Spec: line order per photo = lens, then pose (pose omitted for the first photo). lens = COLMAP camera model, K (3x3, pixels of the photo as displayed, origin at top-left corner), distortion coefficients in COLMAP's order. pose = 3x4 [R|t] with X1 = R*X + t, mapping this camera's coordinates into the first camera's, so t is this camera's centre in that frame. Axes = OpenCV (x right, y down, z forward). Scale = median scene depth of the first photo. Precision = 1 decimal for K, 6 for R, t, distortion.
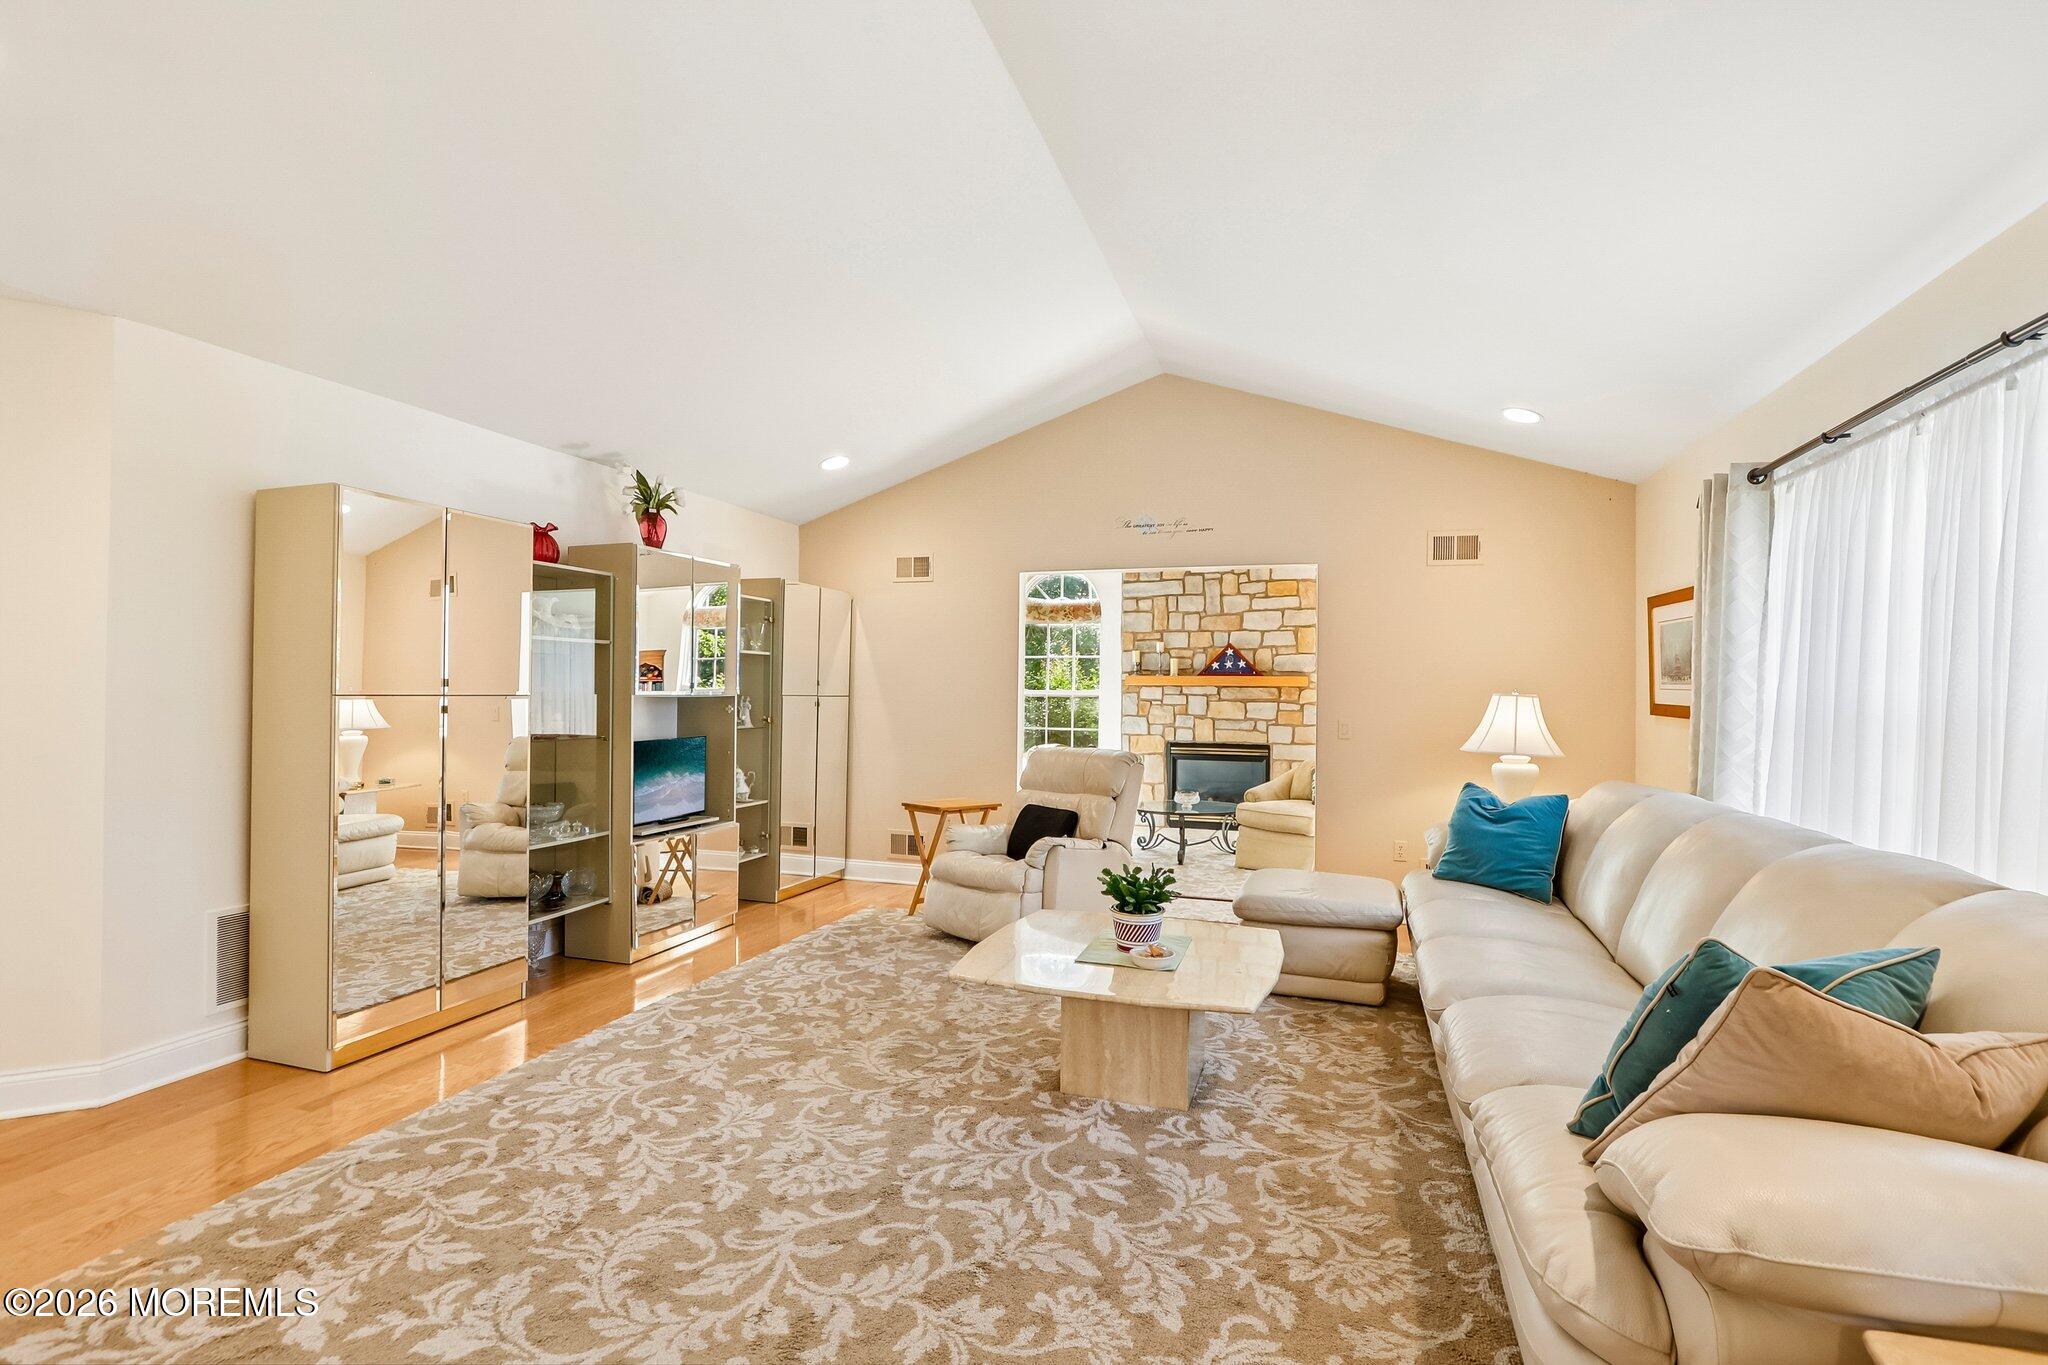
lens RADIAL K [[941.9, 0, 1023.3], [0, 941.9, 680.8], [0, 0, 1]] dist [-0.016888, 0.002420]
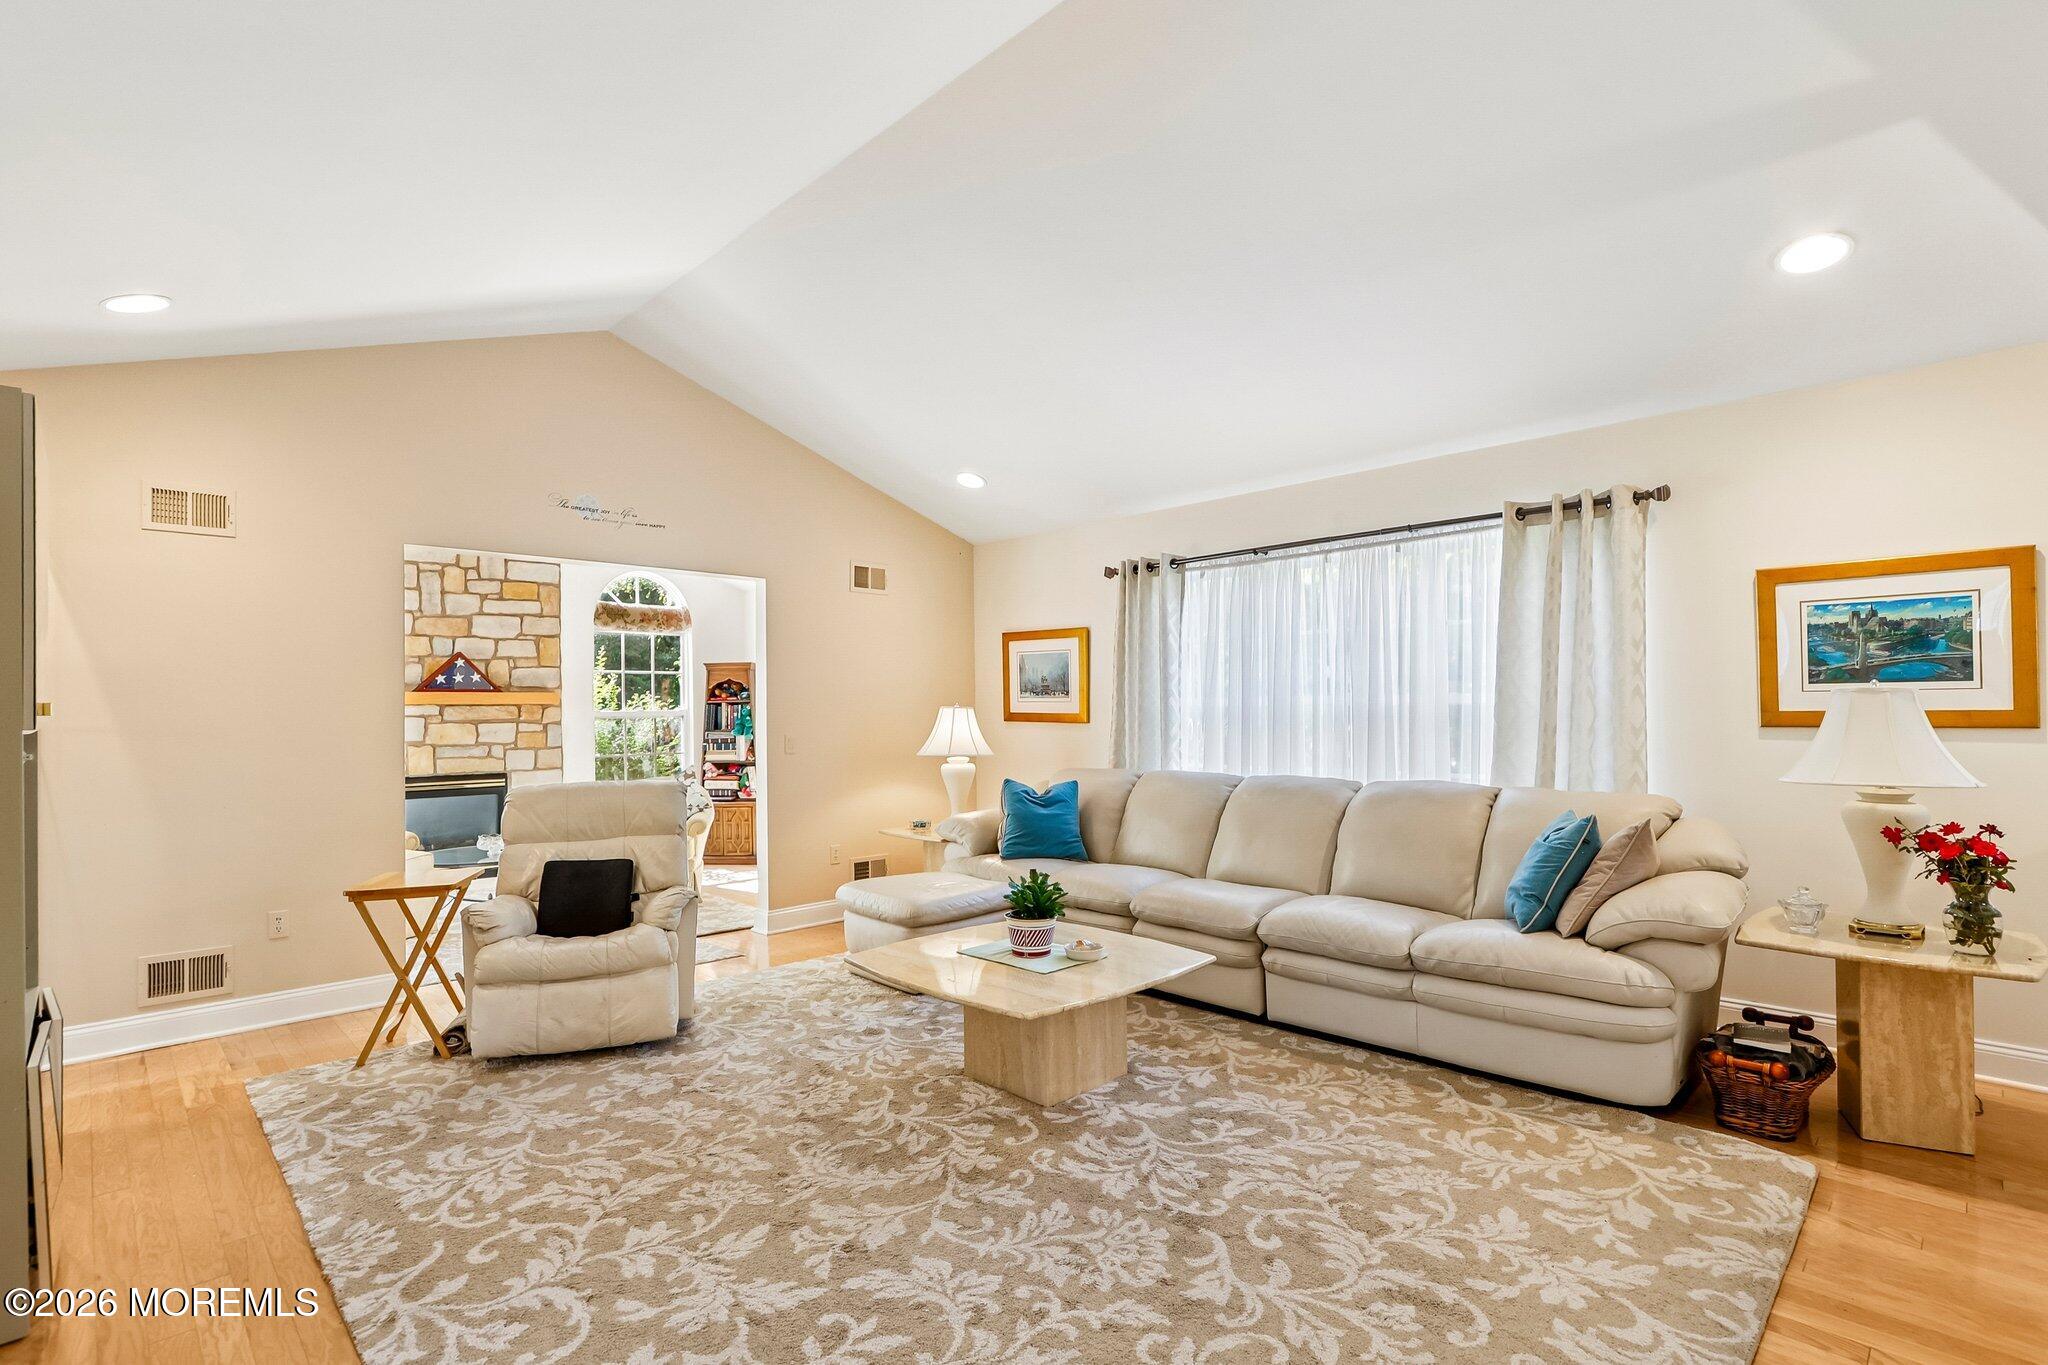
lens RADIAL K [[968.6, 0, 1014.5], [0, 968.6, 698.5], [0, 0, 1]] dist [-0.015949, -0.000391]
pose [[0.464773, -0.004329, 0.885419, -0.537869], [0.004017, 0.999988, 0.002781, 0.000149], [-0.885421, 0.002265, 0.464785, 0.335616]]
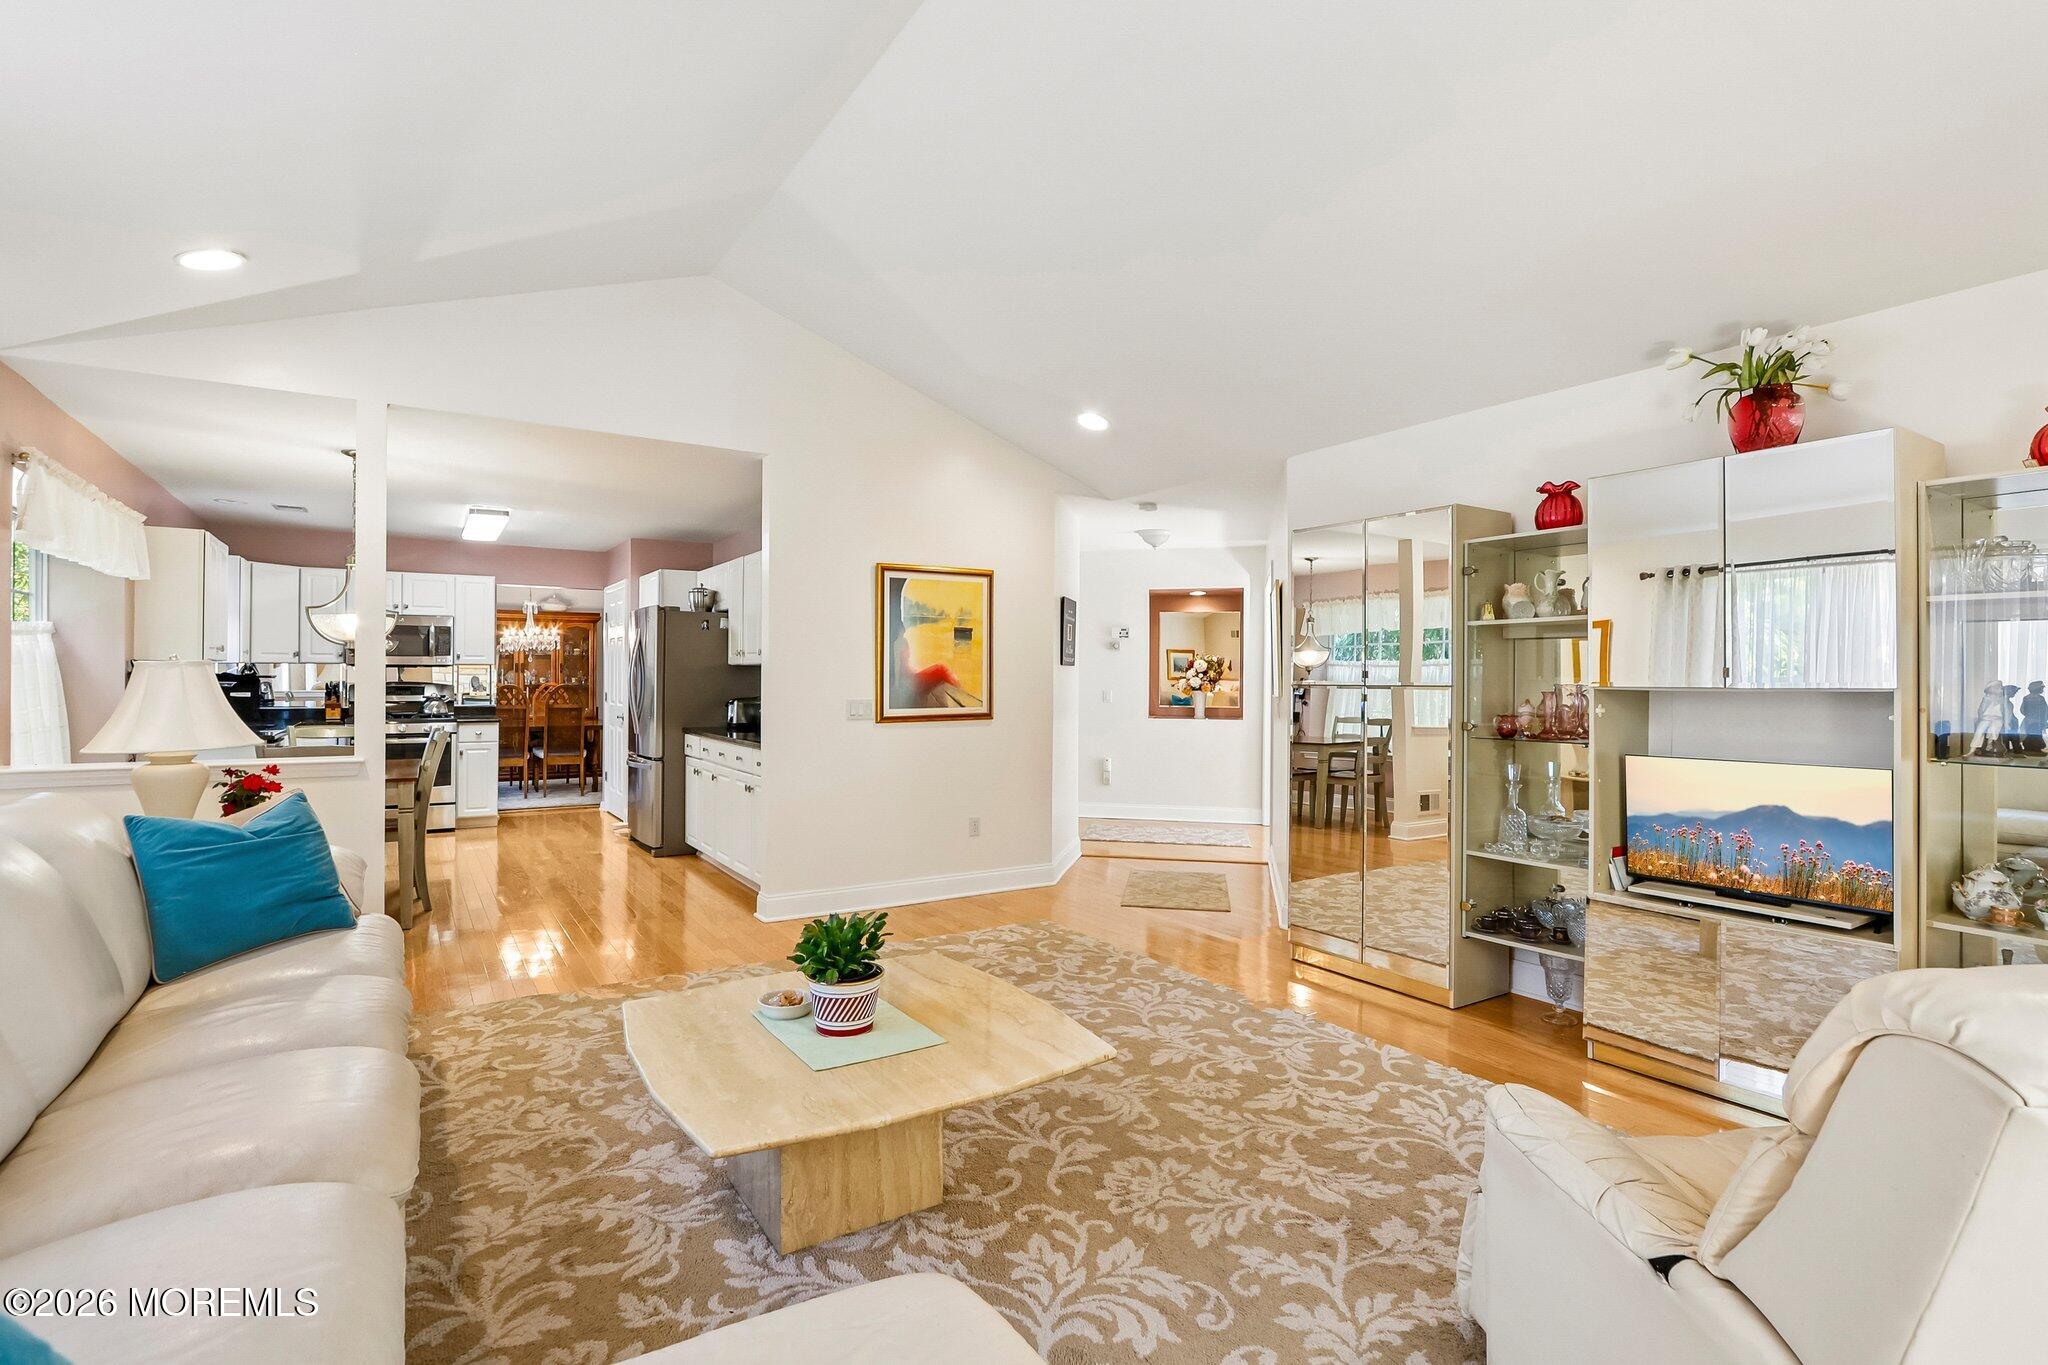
lens RADIAL K [[968.6, 0, 1018.5], [0, 968.6, 689.8], [0, 0, 1]] dist [-0.015949, -0.000391]
pose [[-0.631784, -0.005762, -0.775123, 0.392269], [-0.002553, 0.999982, -0.005352, 0.019773], [0.775141, -0.001403, -0.631787, 1.011365]]
